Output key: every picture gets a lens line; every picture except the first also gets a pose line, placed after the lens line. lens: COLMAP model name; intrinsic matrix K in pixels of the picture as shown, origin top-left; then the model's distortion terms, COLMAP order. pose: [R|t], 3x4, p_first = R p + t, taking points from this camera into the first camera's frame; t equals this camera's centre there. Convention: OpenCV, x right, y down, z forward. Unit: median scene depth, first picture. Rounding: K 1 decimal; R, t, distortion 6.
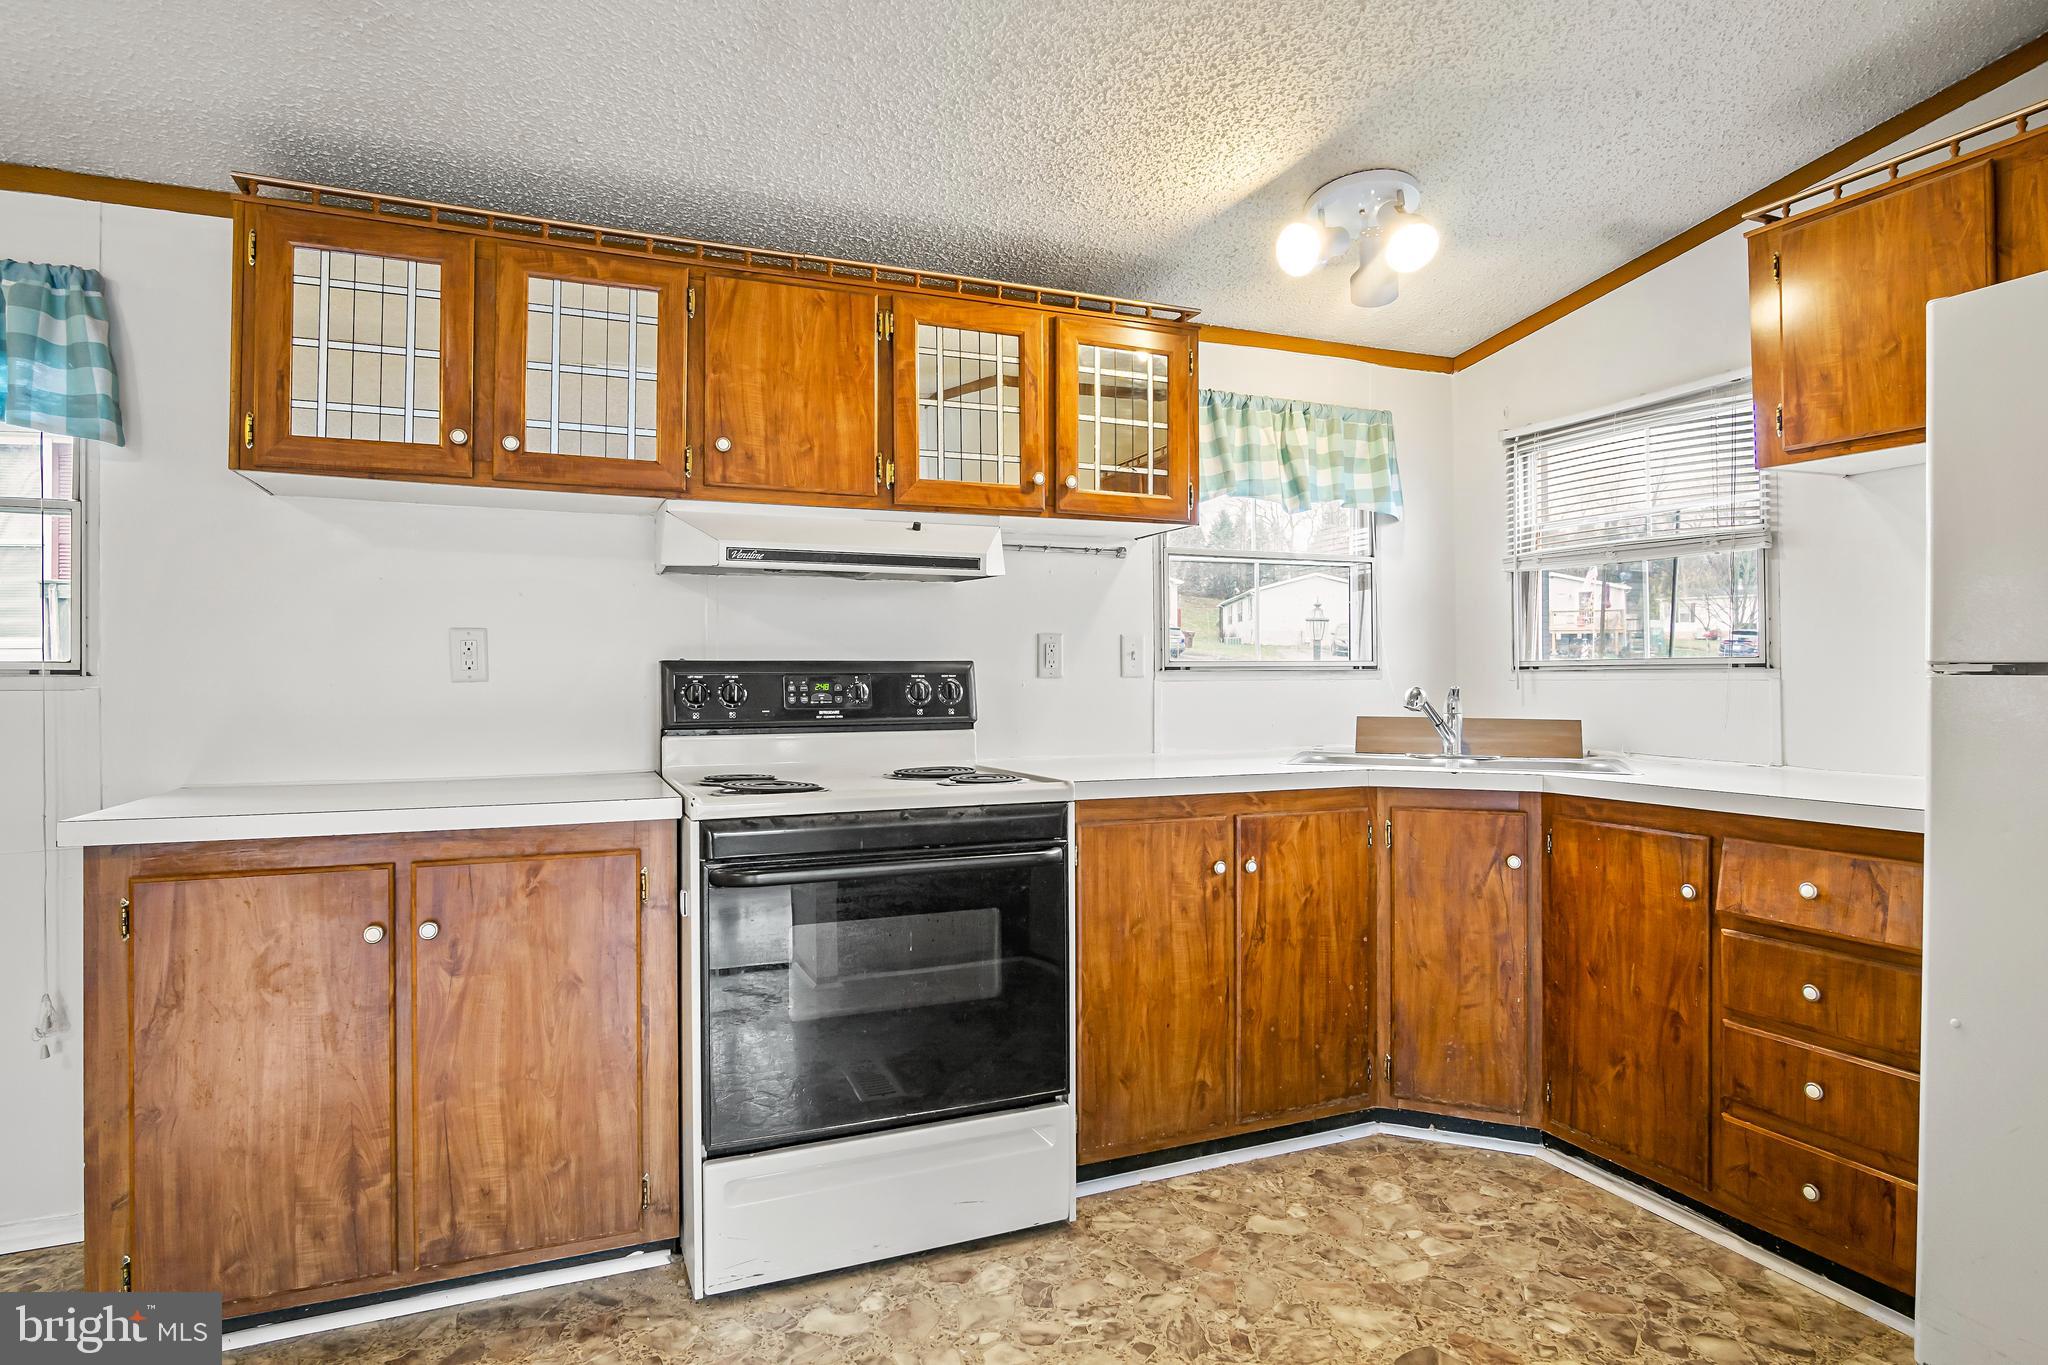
lens RADIAL K [[1107.4, 0, 1010.1], [0, 1107.4, 663.5], [0, 0, 1]] dist [-0.029878, 0.007353]
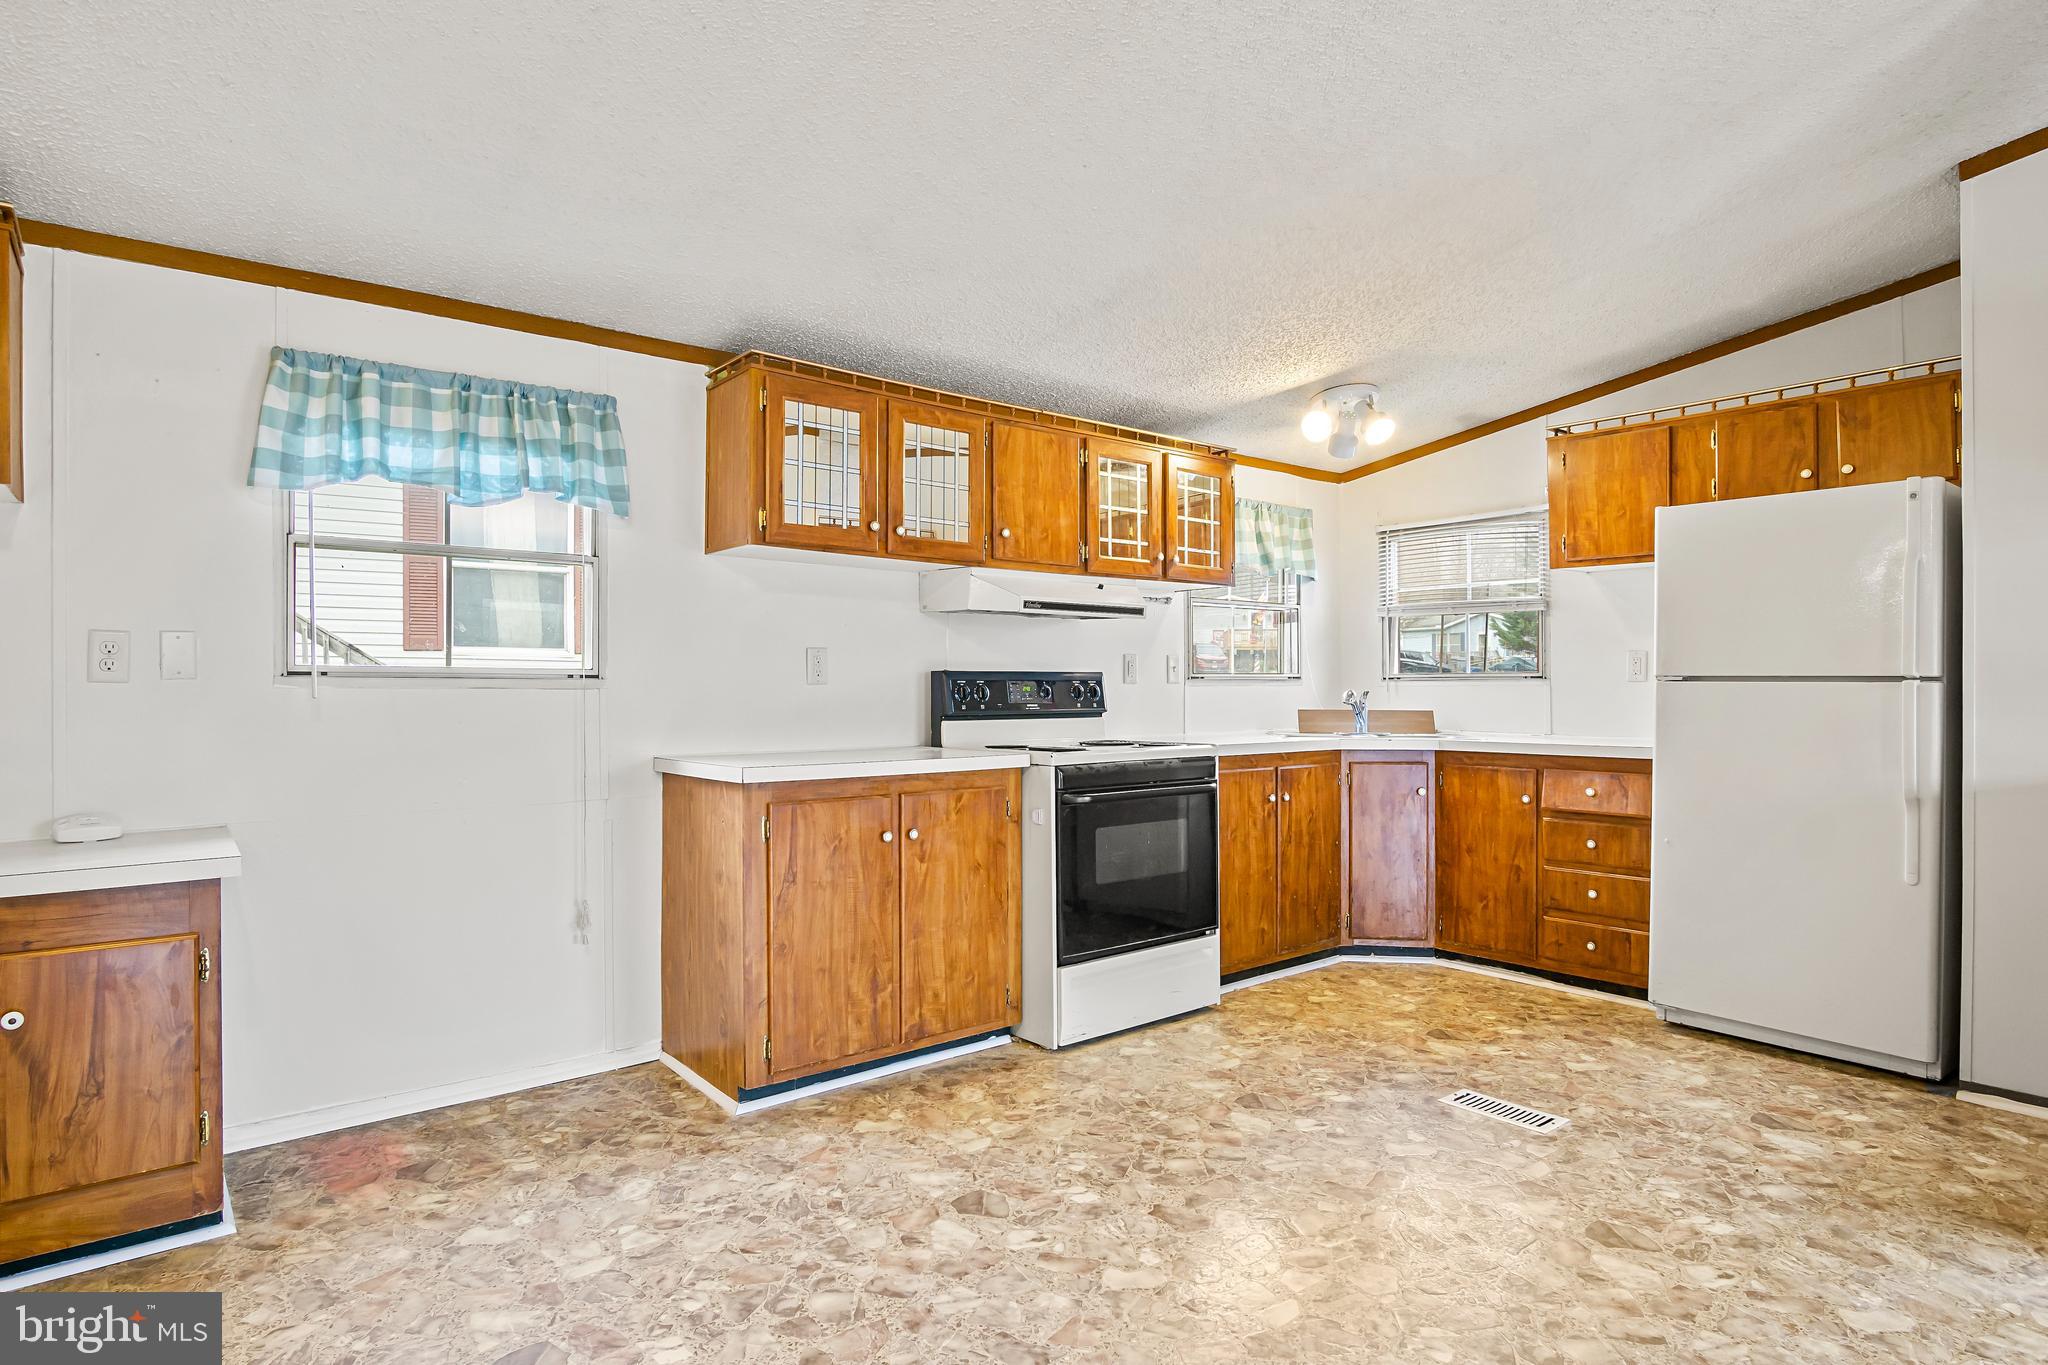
lens RADIAL K [[1107.4, 0, 1014.8], [0, 1107.4, 678.4], [0, 0, 1]] dist [-0.029878, 0.007353]
pose [[0.960685, 0.003788, 0.277616, -0.712867], [-0.004584, 0.999987, 0.002220, 0.004511], [-0.277604, -0.003405, 0.960689, -0.535222]]
